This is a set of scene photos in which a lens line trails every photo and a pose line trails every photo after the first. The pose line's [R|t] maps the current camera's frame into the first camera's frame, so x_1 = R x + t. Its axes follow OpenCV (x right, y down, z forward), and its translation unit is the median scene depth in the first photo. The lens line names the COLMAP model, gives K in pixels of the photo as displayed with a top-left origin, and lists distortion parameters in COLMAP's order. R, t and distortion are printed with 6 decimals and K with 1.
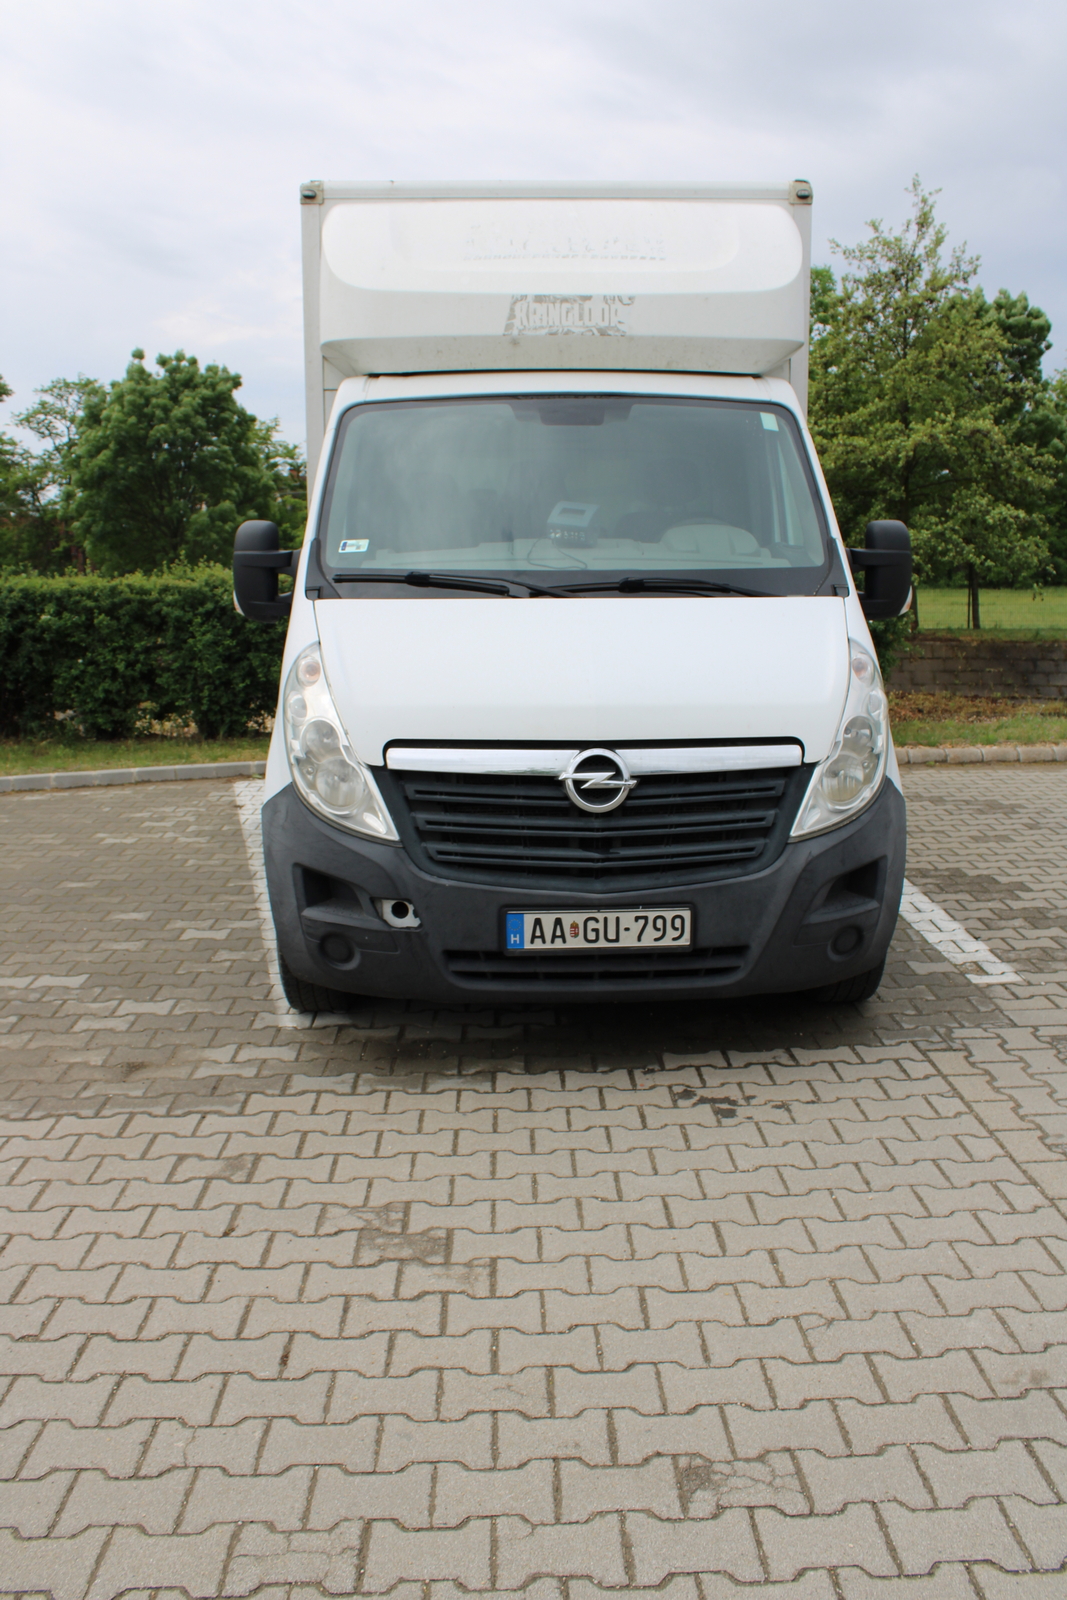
lens RADIAL K [[1339.6, 0, 539.5], [0, 1339.6, 824.6], [0, 0, 1]] dist [-0.165638, 0.155195]
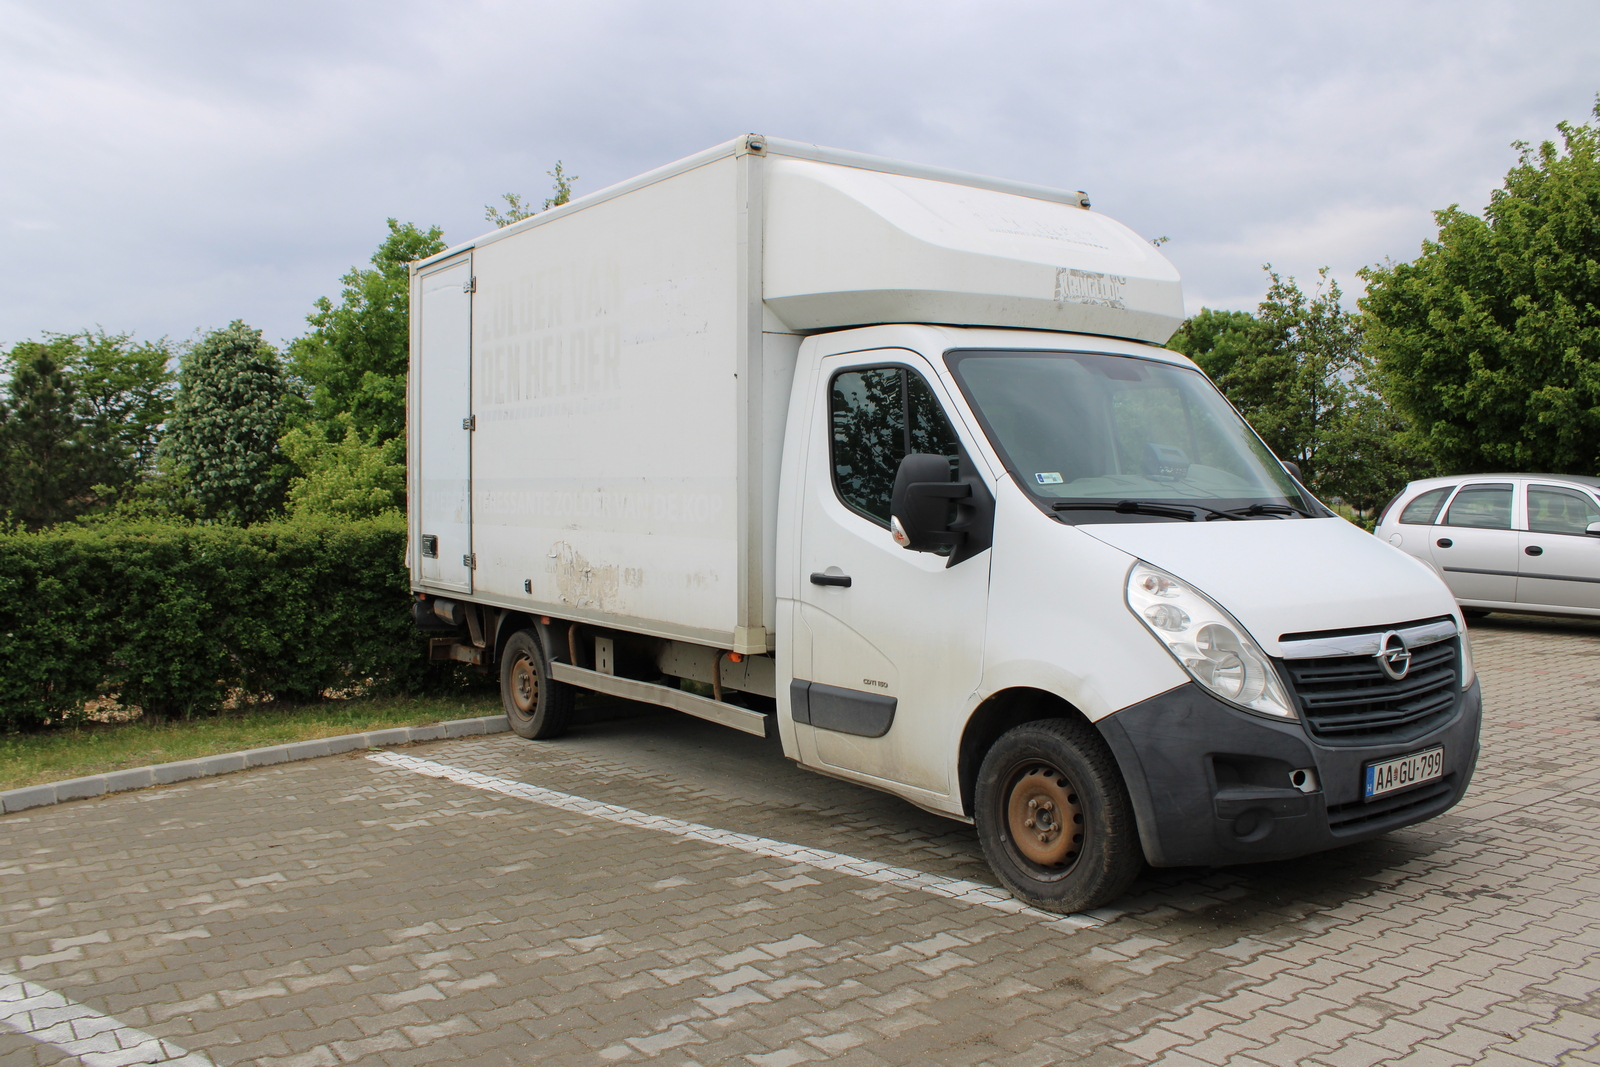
lens RADIAL K [[1339.6, 0, 798.8], [0, 1339.6, 550.8], [0, 0, 1]] dist [-0.165638, 0.155195]
pose [[0.832632, -0.025142, 0.553256, -1.043906], [0.120974, 0.983102, -0.137386, -0.026645], [-0.540453, 0.181322, 0.821604, 0.242877]]
